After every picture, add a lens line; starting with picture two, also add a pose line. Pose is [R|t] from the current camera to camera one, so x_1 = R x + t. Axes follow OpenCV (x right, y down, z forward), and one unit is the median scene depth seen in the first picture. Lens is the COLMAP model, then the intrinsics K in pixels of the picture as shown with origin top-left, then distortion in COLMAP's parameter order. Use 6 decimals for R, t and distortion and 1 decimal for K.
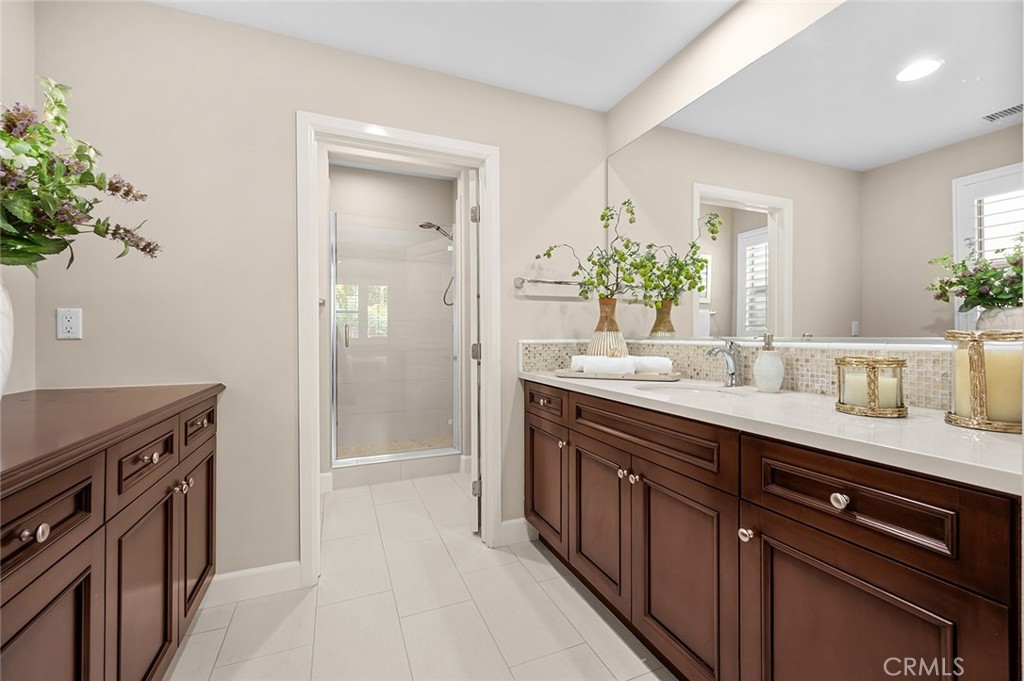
lens RADIAL K [[421.6, 0, 512.4], [0, 421.6, 335.6], [0, 0, 1]] dist [-0.001008, -0.000020]
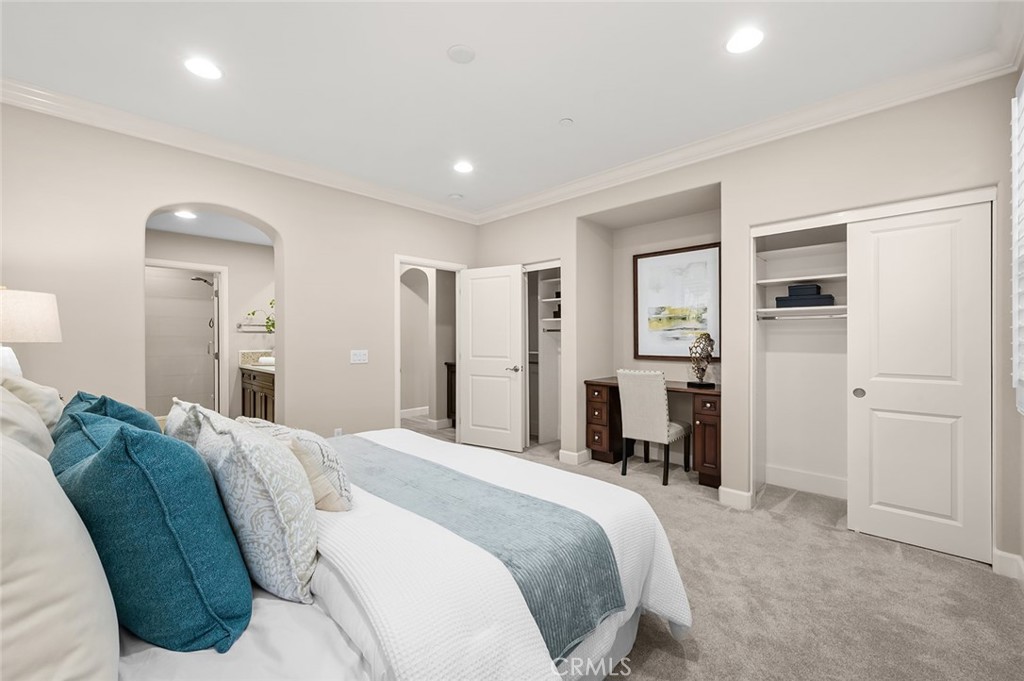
lens RADIAL K [[421.6, 0, 511.7], [0, 421.6, 341.1], [0, 0, 1]] dist [-0.001008, -0.000020]
pose [[0.919883, 0.002989, 0.392182, 0.478854], [-0.003343, 0.999994, 0.000219, -0.046787], [-0.392180, -0.001513, 0.919887, -1.681146]]
